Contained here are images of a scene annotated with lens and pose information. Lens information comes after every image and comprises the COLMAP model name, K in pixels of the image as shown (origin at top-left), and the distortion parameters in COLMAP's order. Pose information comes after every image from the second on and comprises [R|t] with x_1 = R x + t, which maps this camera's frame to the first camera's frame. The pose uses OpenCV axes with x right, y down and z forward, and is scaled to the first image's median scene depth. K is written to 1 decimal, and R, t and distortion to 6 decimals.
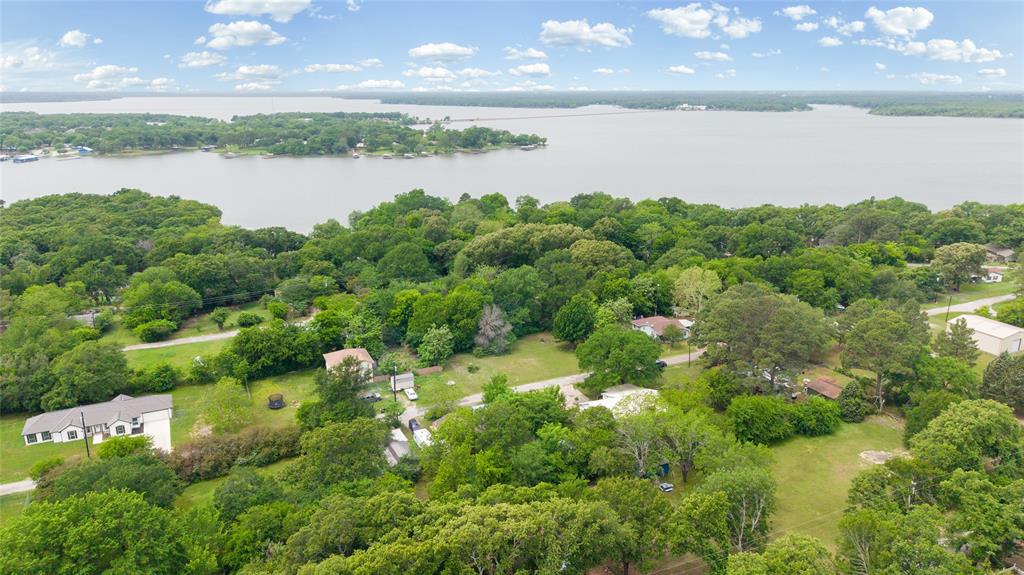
lens RADIAL K [[760.8, 0, 512.0], [0, 760.8, 287.5], [0, 0, 1]] dist [0.084795, -0.052093]
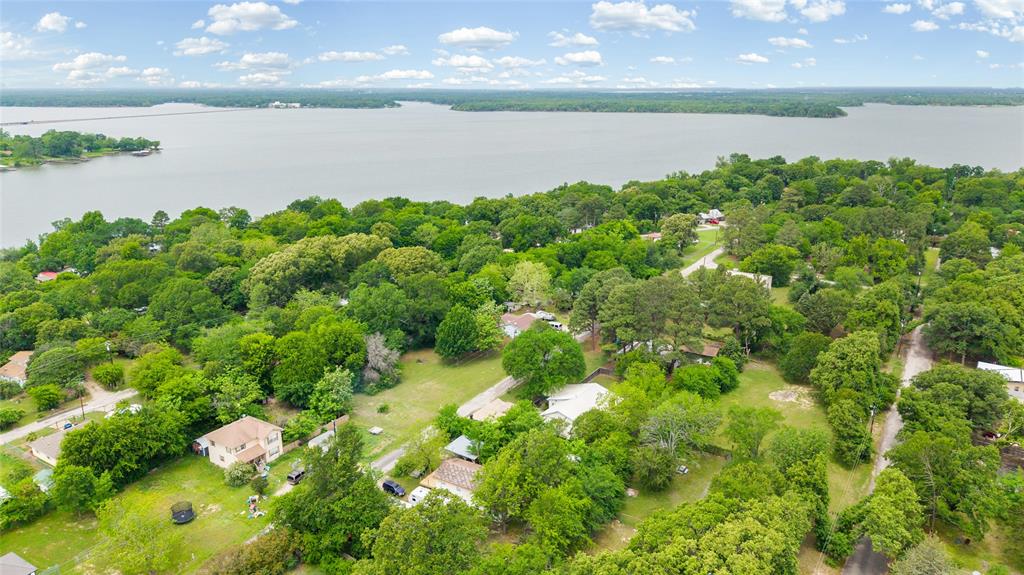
lens RADIAL K [[760.8, 0, 512.0], [0, 760.8, 287.5], [0, 0, 1]] dist [0.084795, -0.052093]
pose [[0.839724, -0.147317, 0.522649, -0.191236], [0.145906, 0.988313, 0.044148, -0.024147], [-0.523044, 0.039186, 0.851404, 0.098530]]
